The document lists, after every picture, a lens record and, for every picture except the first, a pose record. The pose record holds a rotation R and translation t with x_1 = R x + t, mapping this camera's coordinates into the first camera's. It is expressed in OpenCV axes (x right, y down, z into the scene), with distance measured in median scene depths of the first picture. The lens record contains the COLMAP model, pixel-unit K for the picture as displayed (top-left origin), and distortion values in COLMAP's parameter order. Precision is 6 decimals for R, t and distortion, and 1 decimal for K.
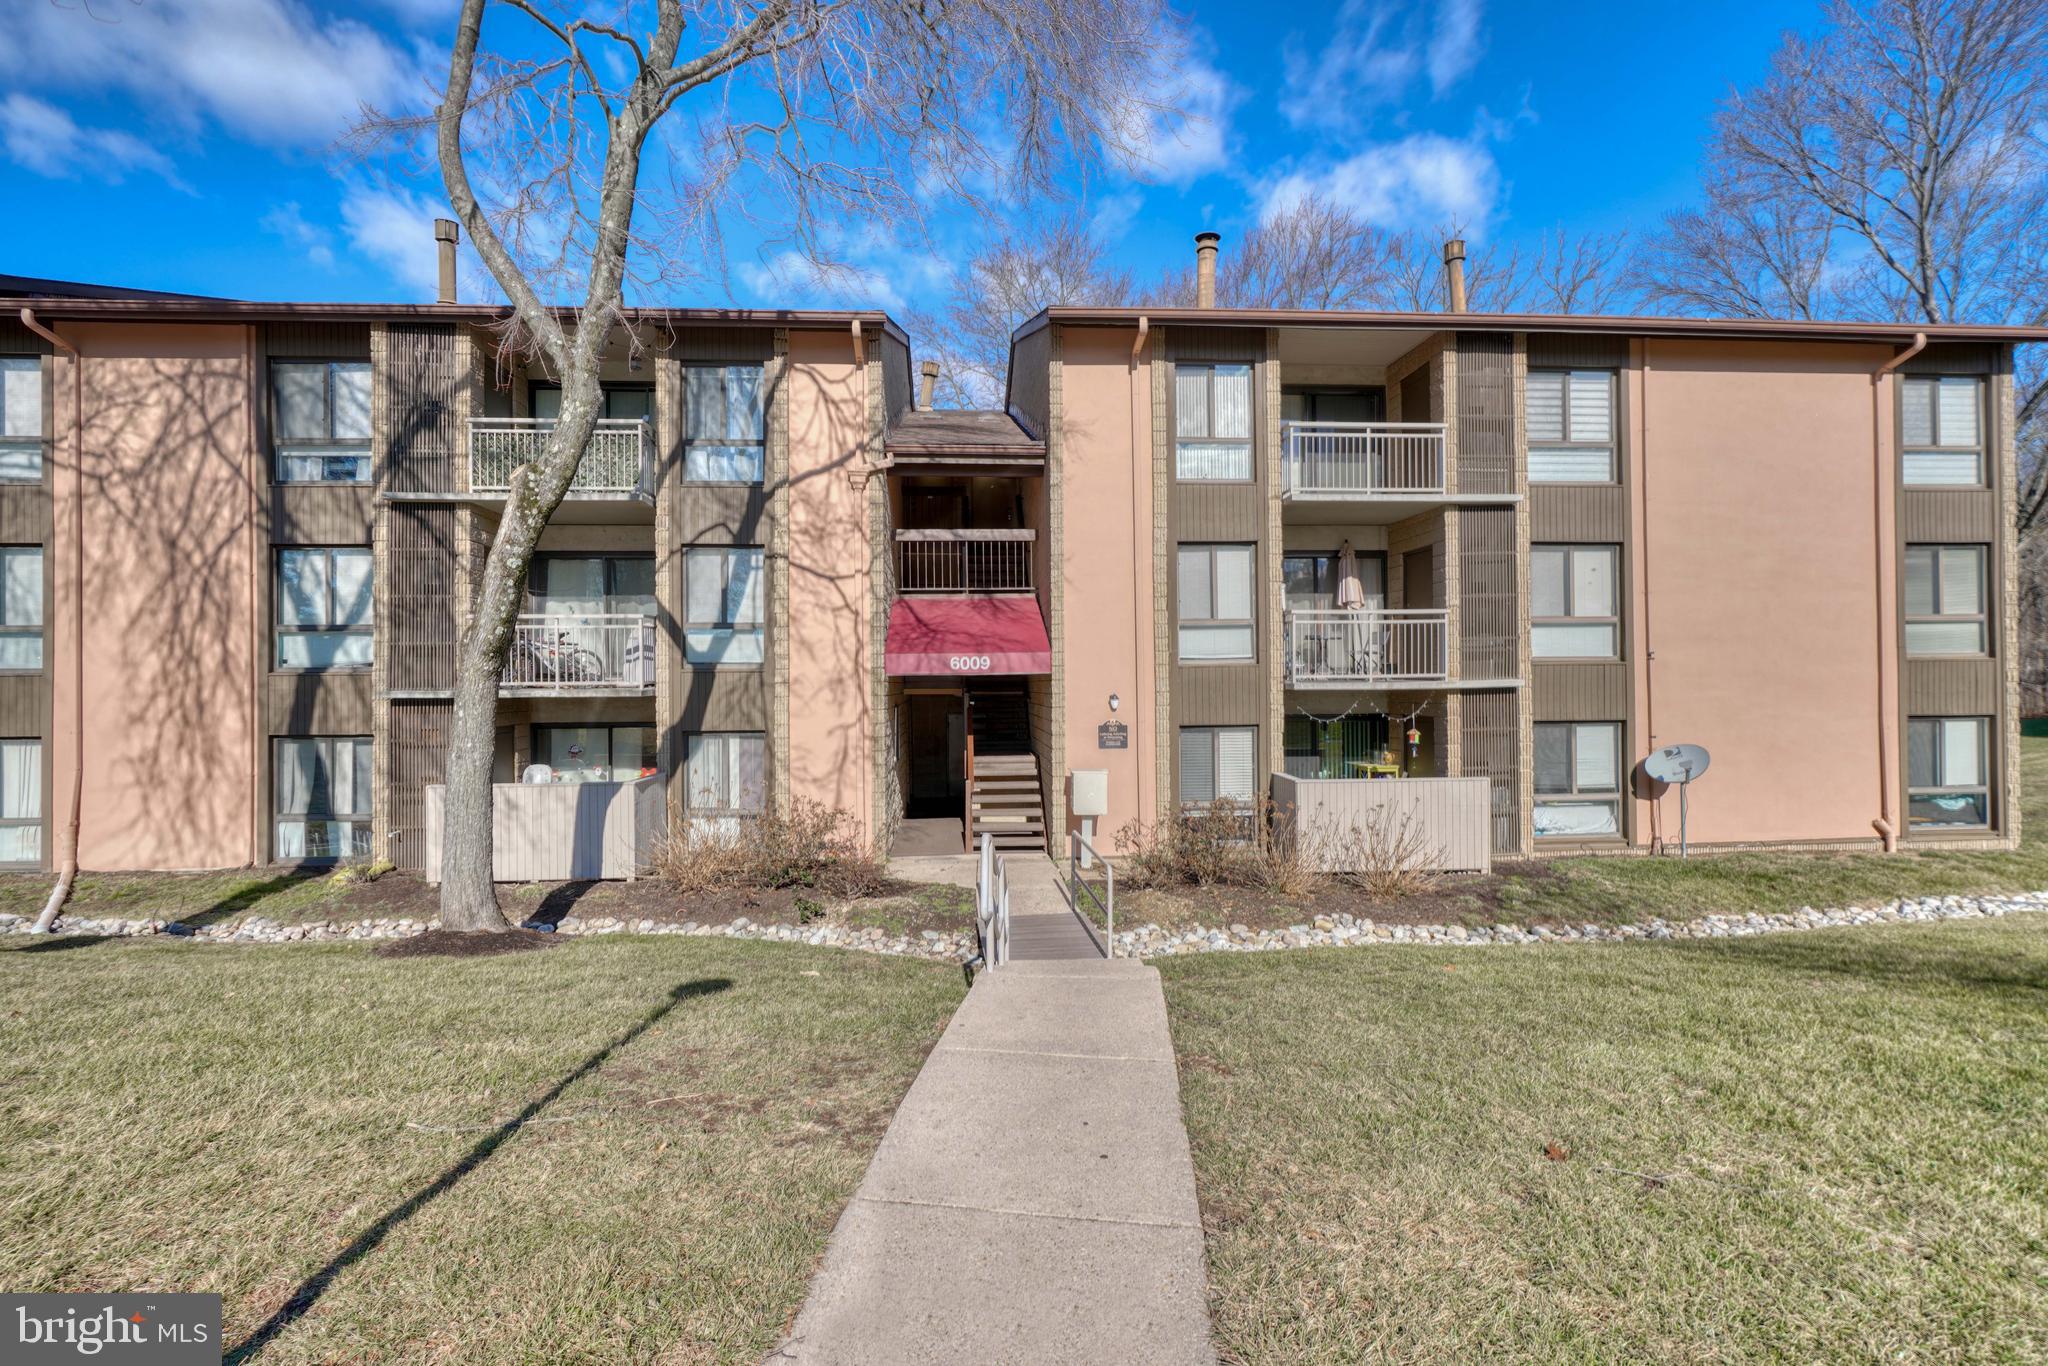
lens RADIAL K [[900.2, 0, 1010.0], [0, 900.2, 677.2], [0, 0, 1]] dist [-0.001304, 0.000465]
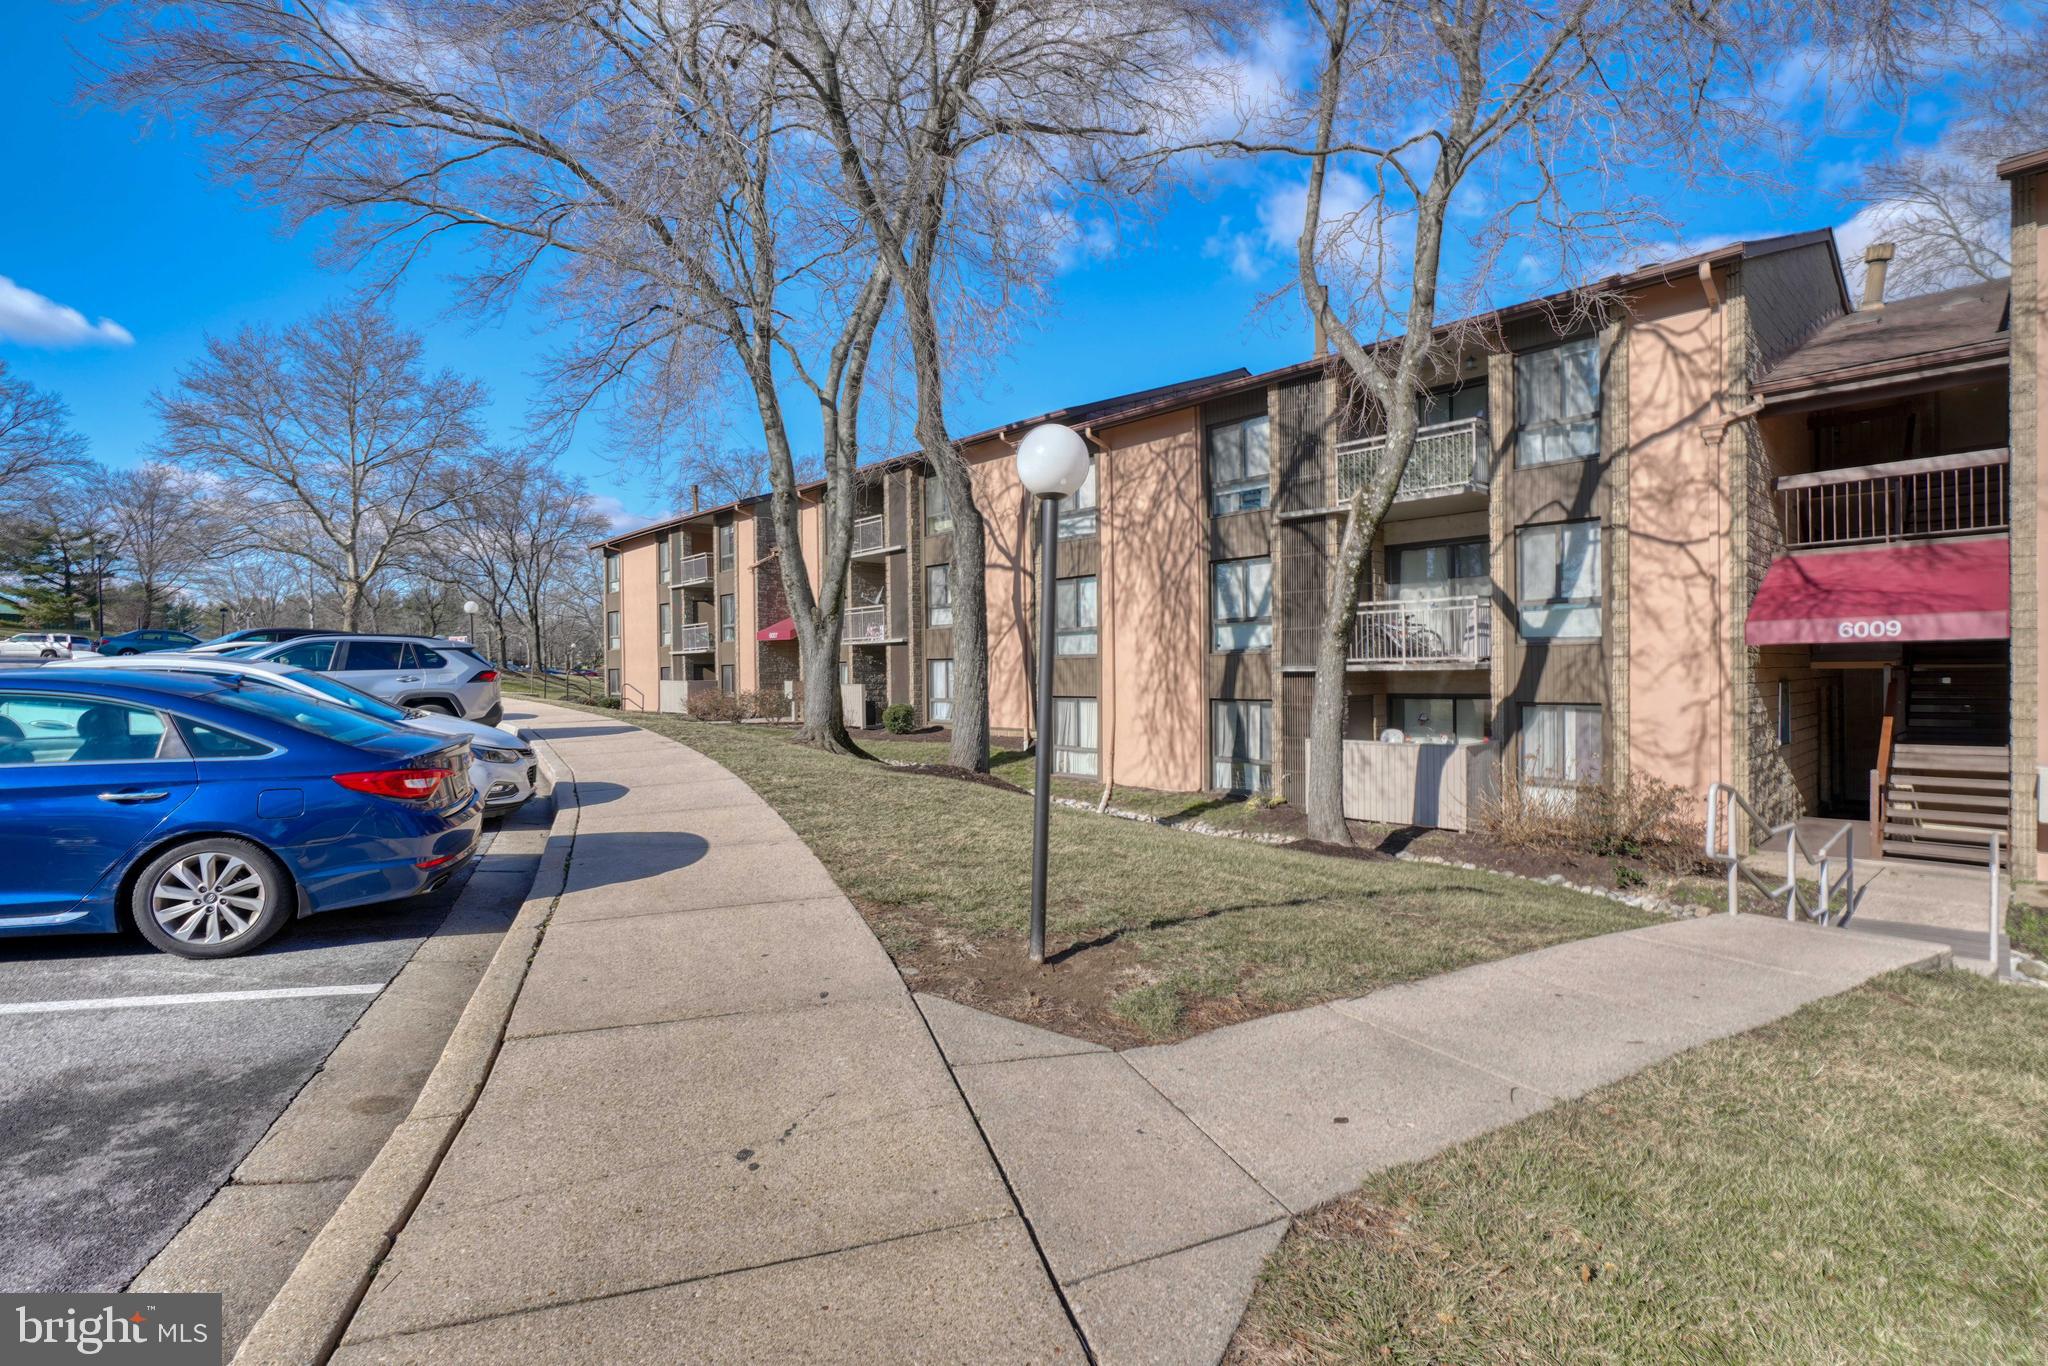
lens RADIAL K [[900.2, 0, 1010.0], [0, 900.2, 677.2], [0, 0, 1]] dist [-0.001304, 0.000465]
pose [[0.612857, 0.006119, -0.790171, 0.115067], [0.010547, 0.999818, 0.015924, 0.007198], [0.790124, -0.018093, 0.612680, -0.128972]]
